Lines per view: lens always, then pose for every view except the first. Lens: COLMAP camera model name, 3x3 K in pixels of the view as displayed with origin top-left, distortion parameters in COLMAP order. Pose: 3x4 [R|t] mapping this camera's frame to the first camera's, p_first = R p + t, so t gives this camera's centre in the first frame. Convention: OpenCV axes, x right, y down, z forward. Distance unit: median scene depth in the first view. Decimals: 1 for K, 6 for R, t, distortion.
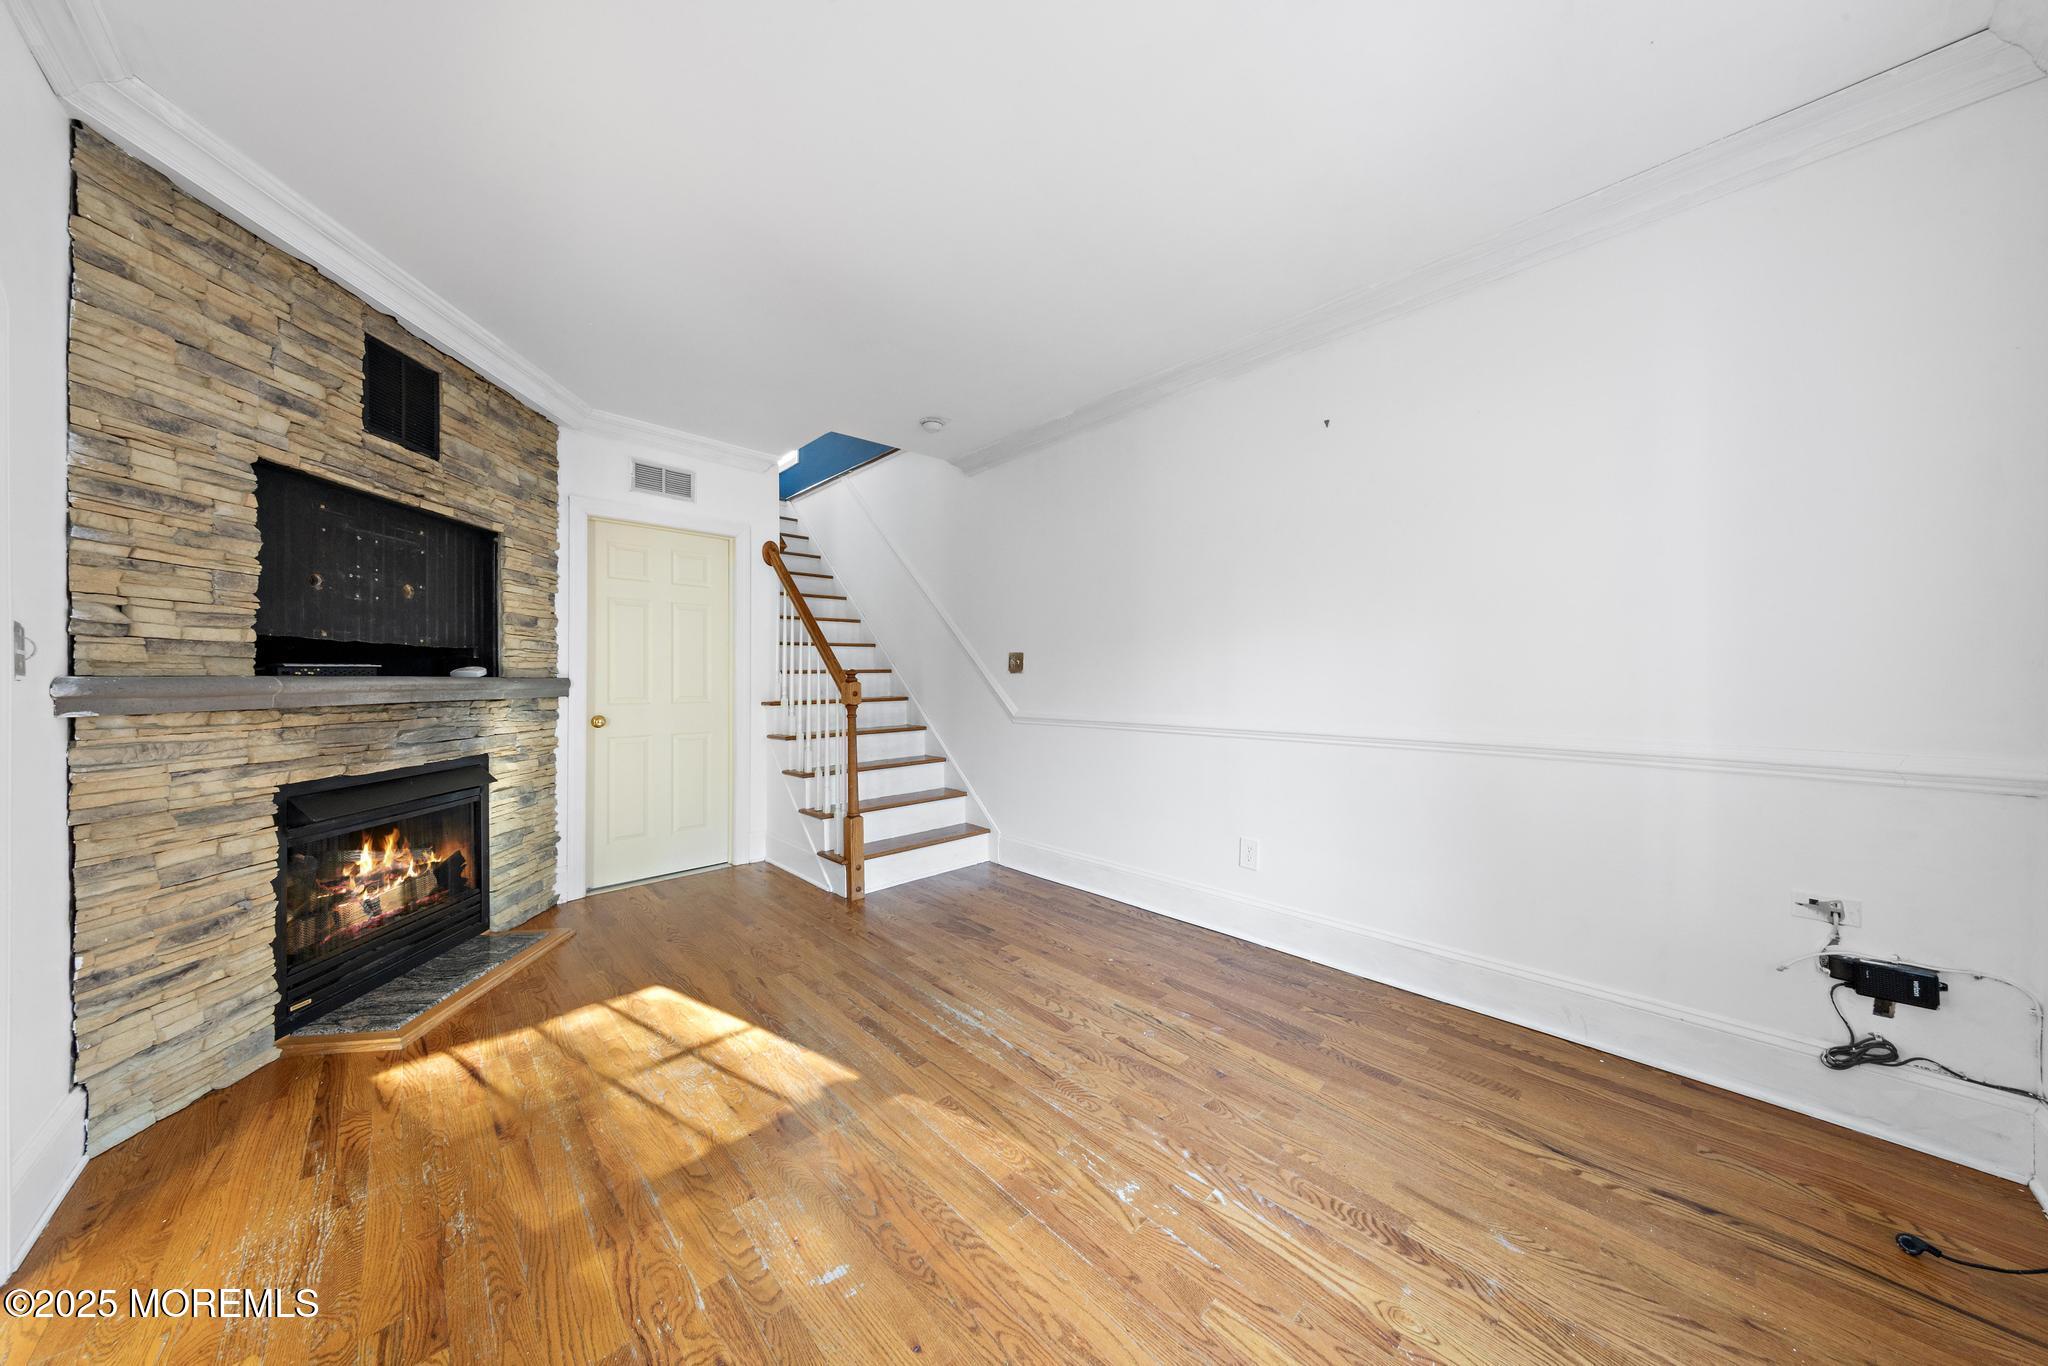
lens RADIAL K [[649.2, 0, 1029.3], [0, 649.2, 674.1], [0, 0, 1]] dist [0.009472, 0.000058]
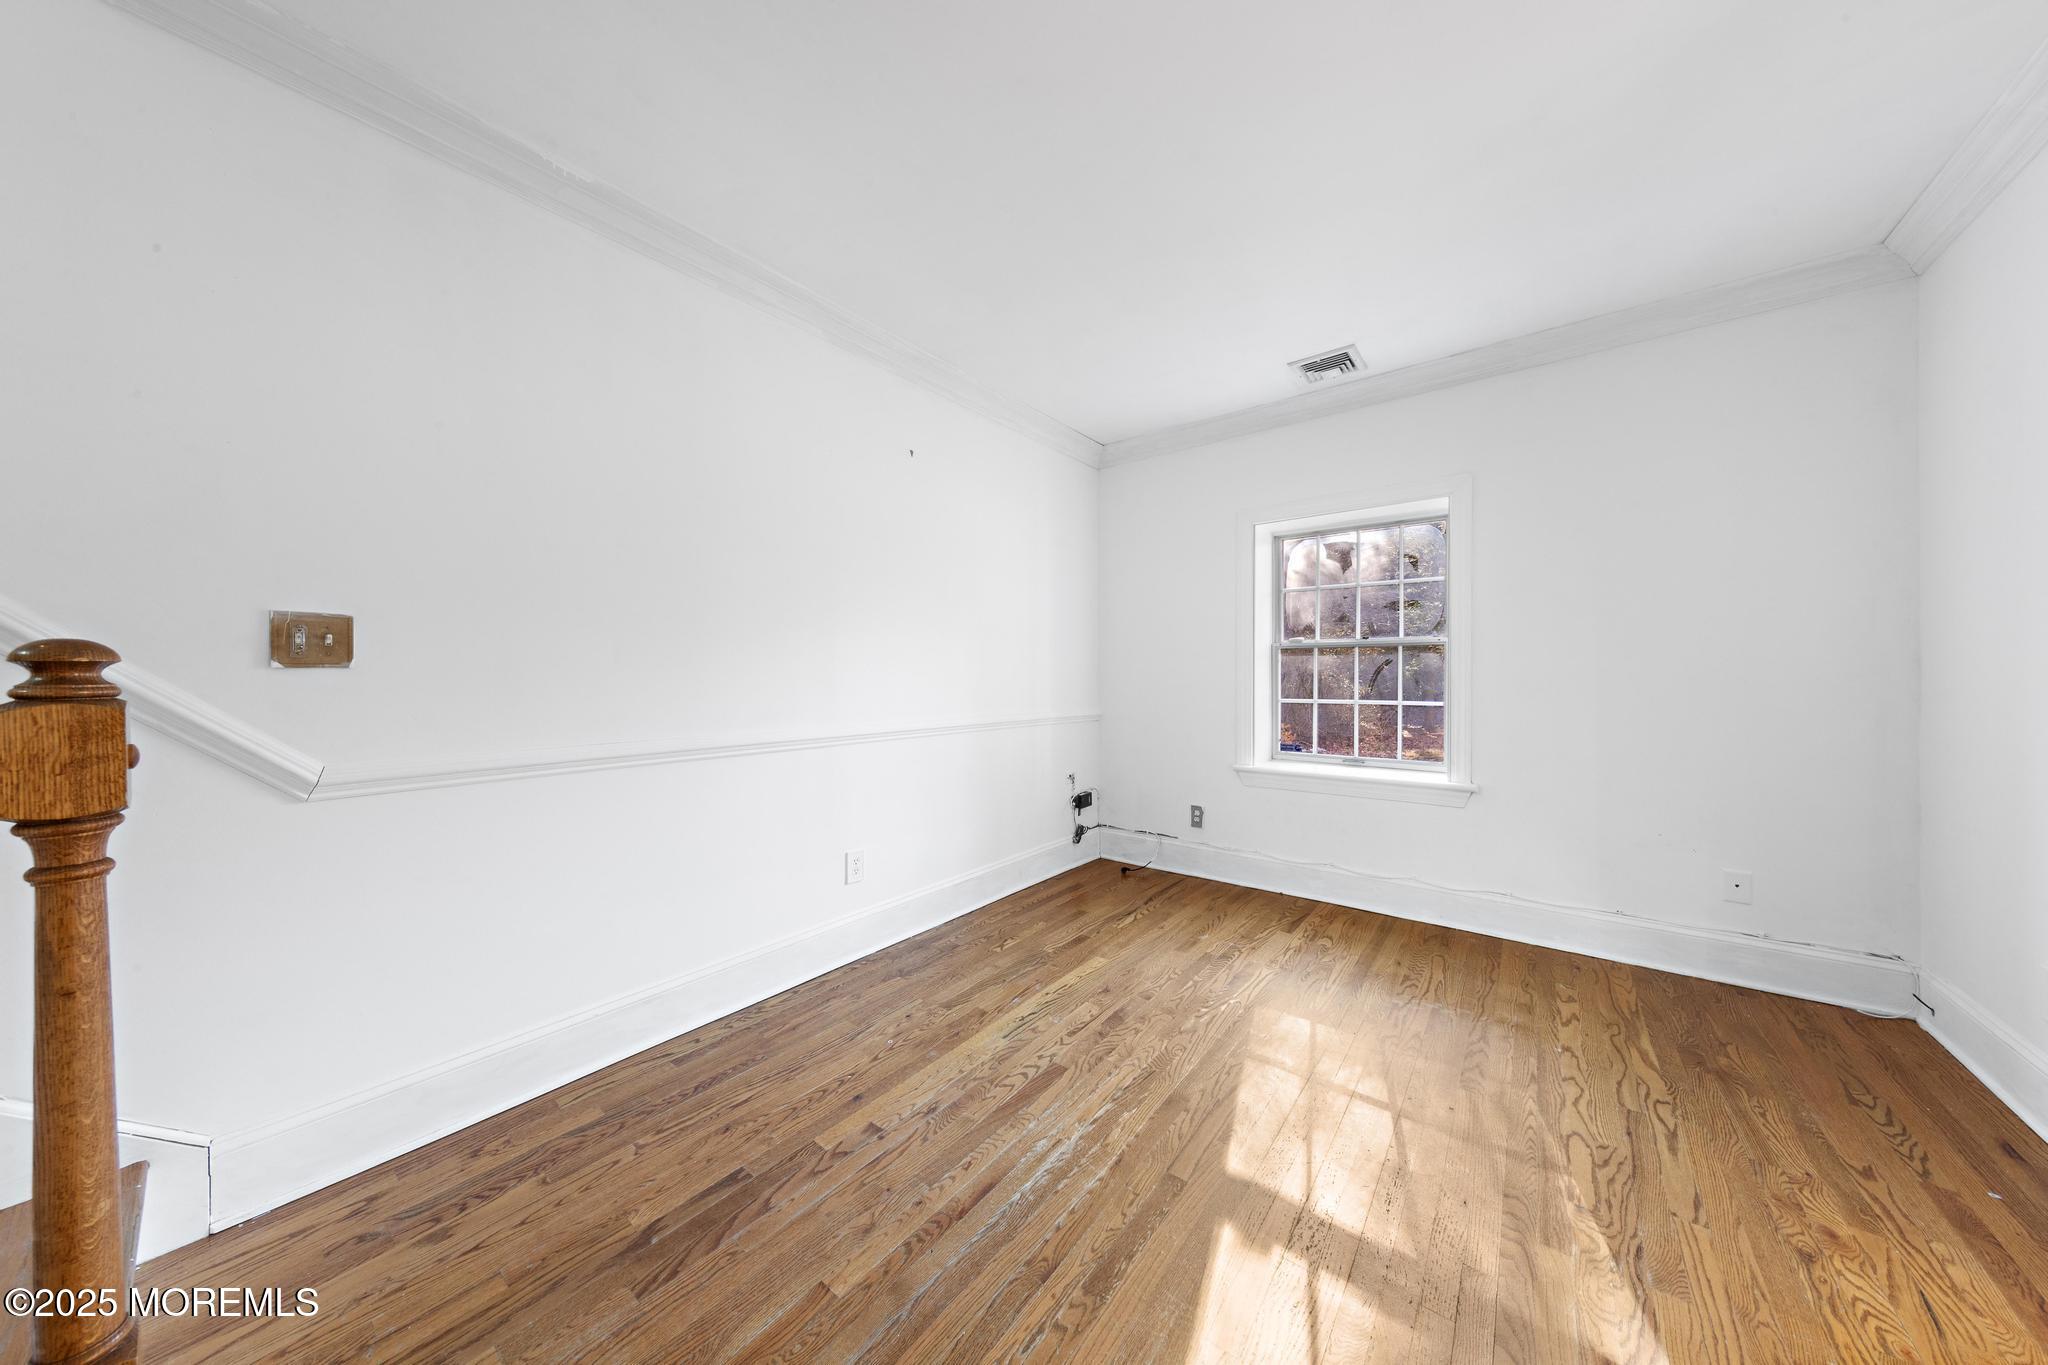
lens RADIAL K [[649.2, 0, 1028.3], [0, 649.2, 672.3], [0, 0, 1]] dist [0.009472, 0.000058]
pose [[-0.146013, 0.008691, 0.989244, -0.856786], [-0.005840, 0.999936, -0.009647, 0.004324], [-0.989265, -0.007186, -0.145953, 1.211271]]
